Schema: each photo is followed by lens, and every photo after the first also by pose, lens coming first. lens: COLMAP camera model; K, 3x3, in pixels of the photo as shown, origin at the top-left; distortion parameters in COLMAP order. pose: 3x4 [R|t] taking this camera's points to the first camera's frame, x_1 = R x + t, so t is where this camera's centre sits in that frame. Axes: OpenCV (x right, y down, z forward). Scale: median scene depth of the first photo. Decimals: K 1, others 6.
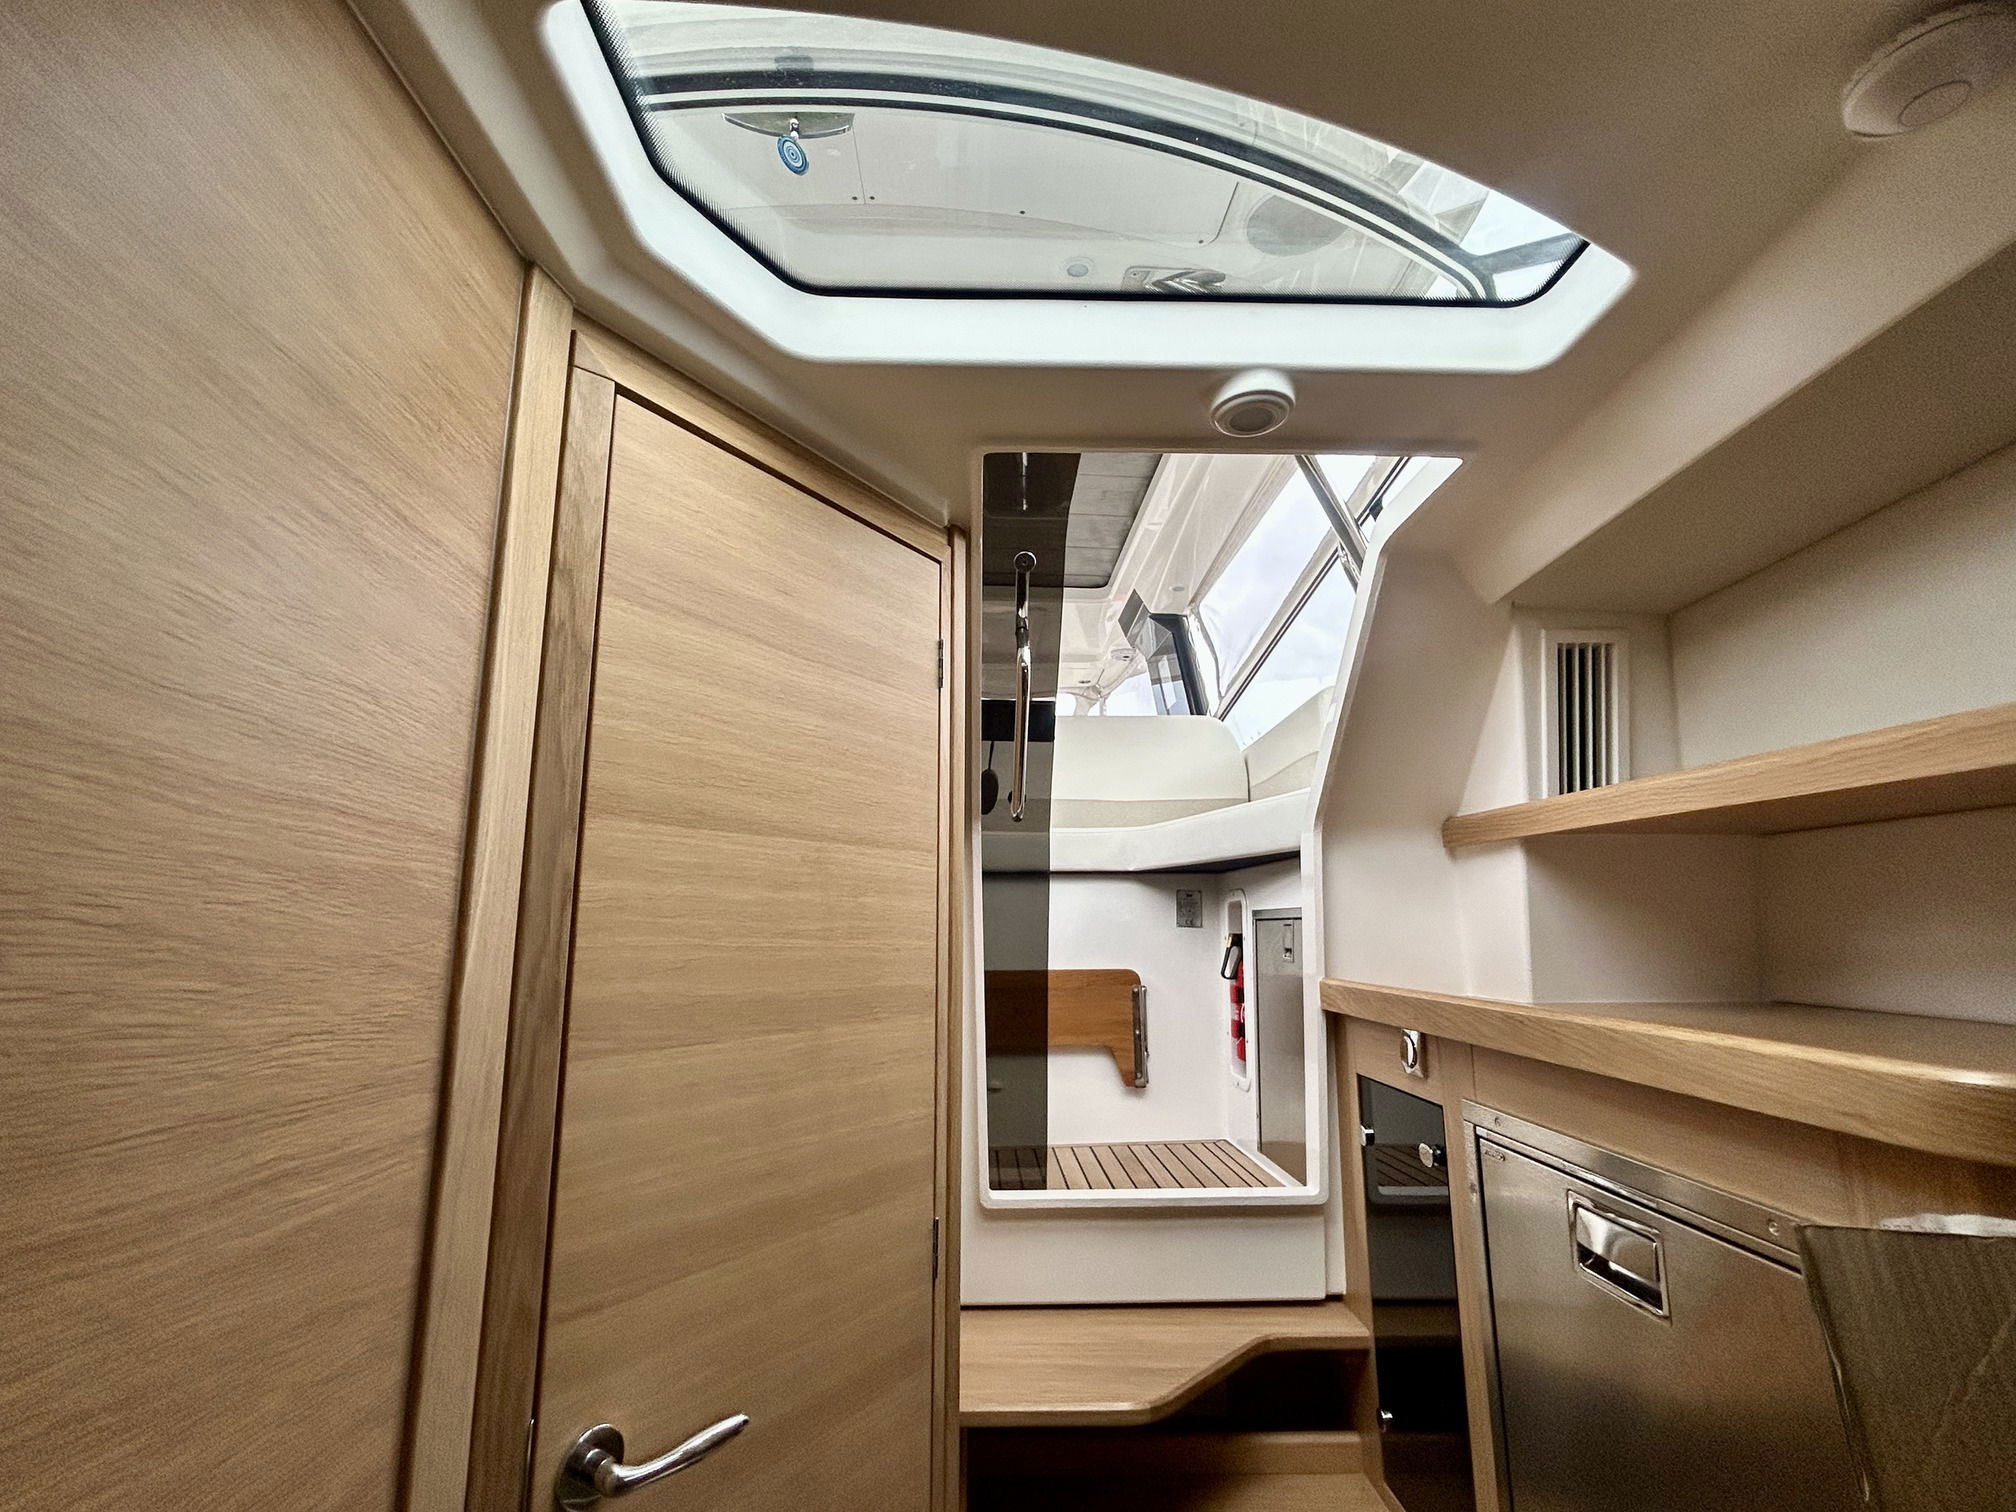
lens RADIAL K [[908.5, 0, 1008.4], [0, 908.5, 775.3], [0, 0, 1]] dist [-0.001358, 0.003074]
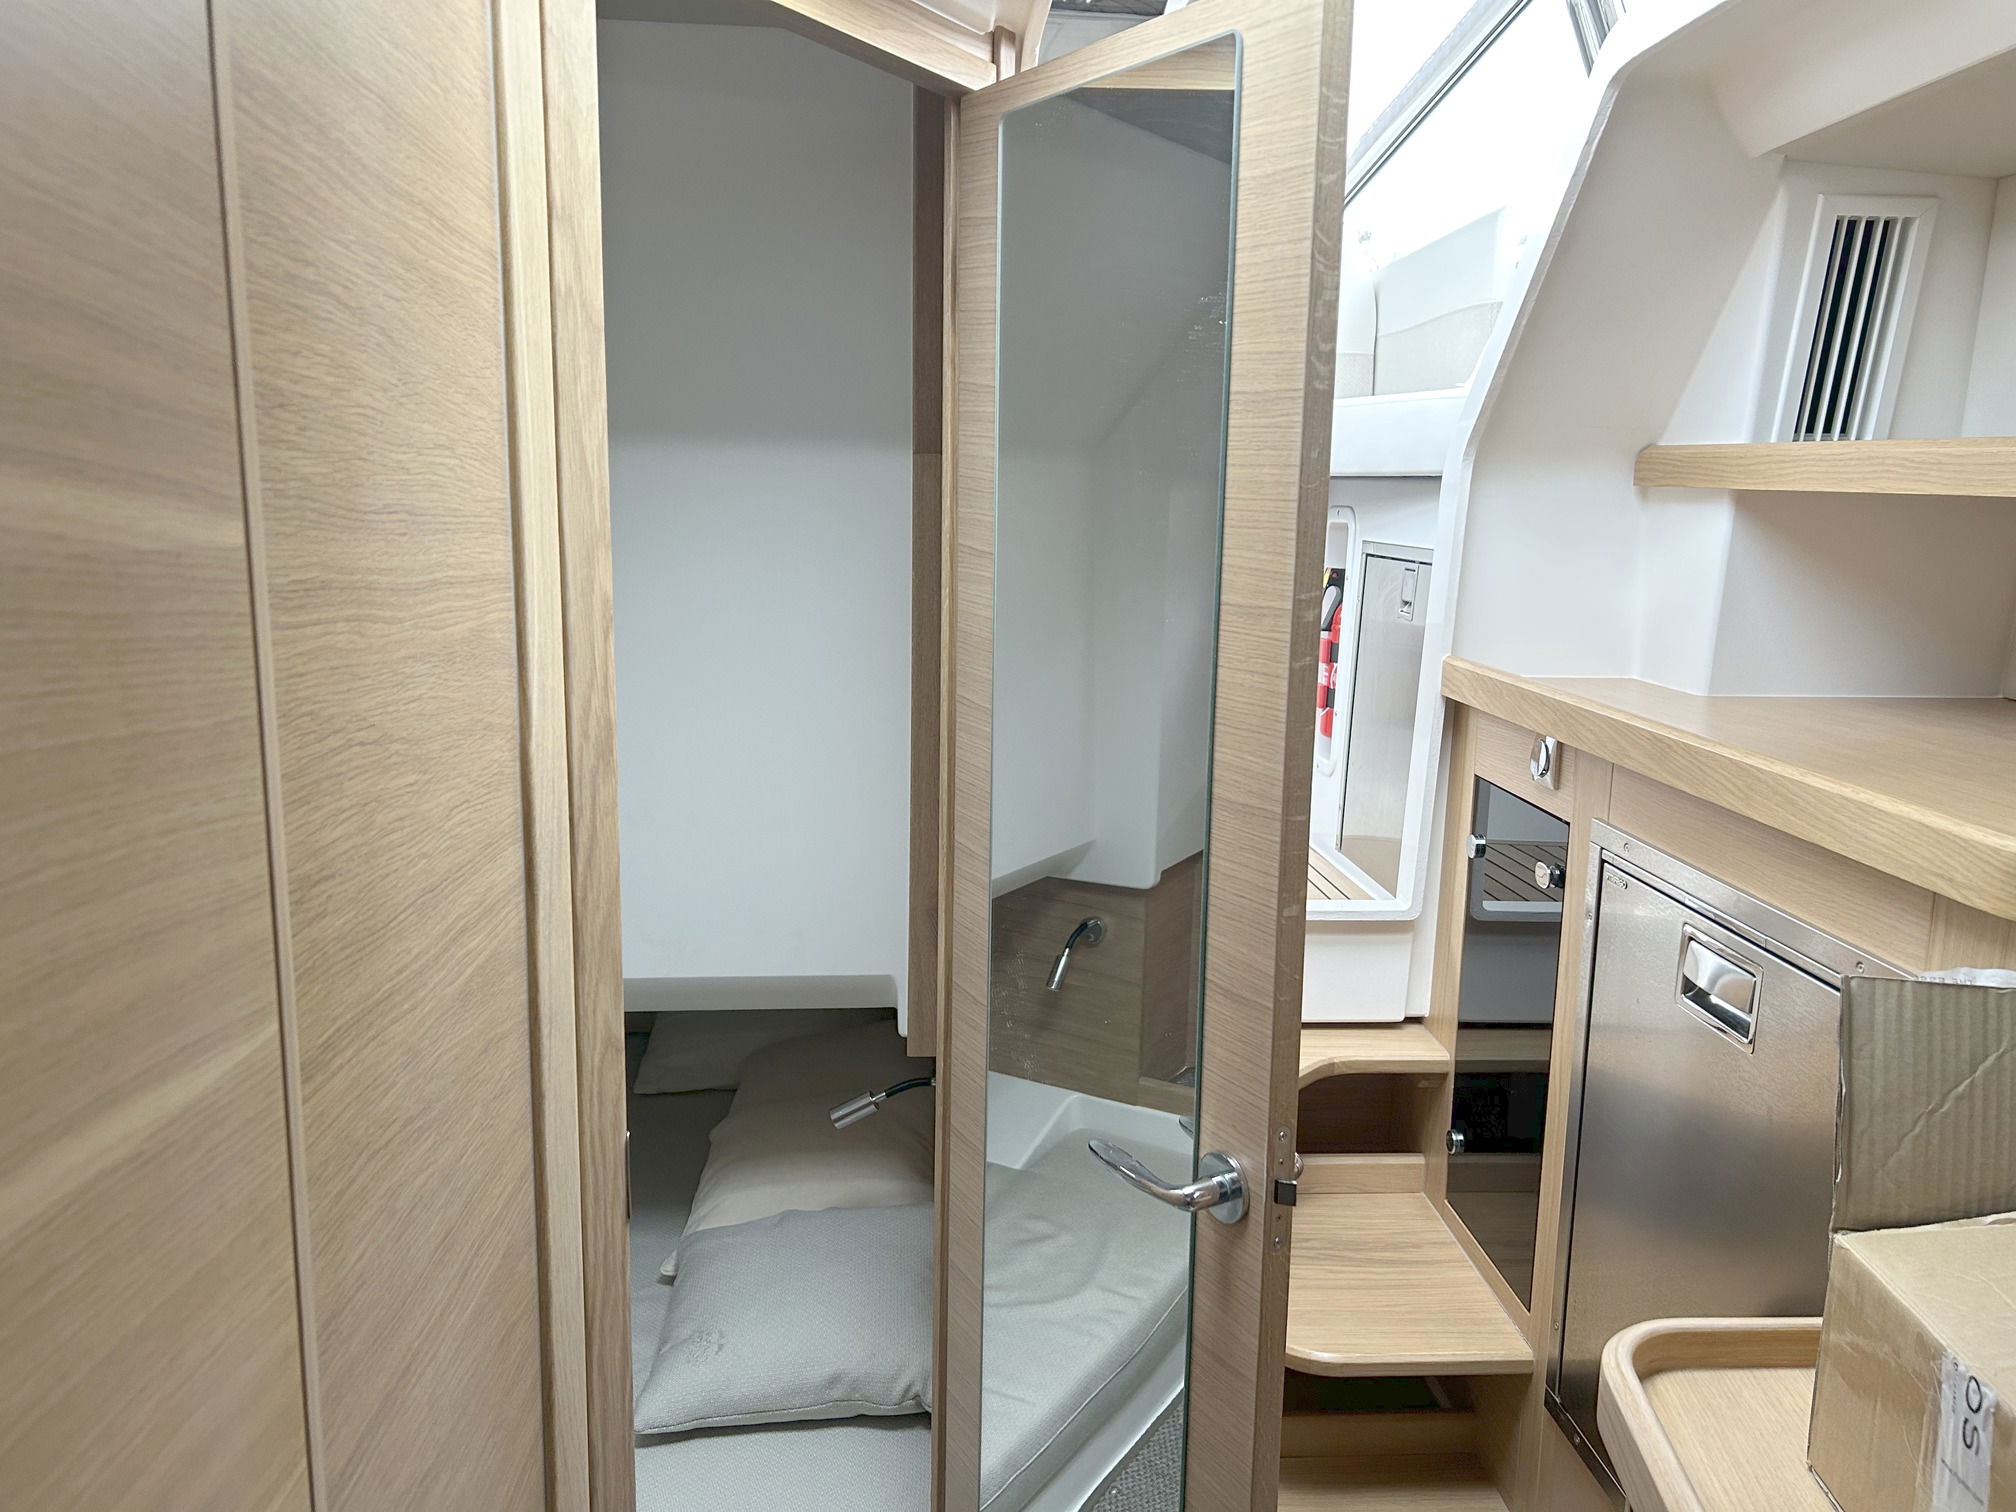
lens RADIAL K [[1535.9, 0, 1003.5], [0, 1535.9, 743.5], [0, 0, 1]] dist [0.043905, -0.029623]
pose [[0.998777, 0.010483, 0.048308, -0.107695], [-0.026545, 0.938138, 0.345243, -0.172483], [-0.041701, -0.346103, 0.937269, -0.272497]]
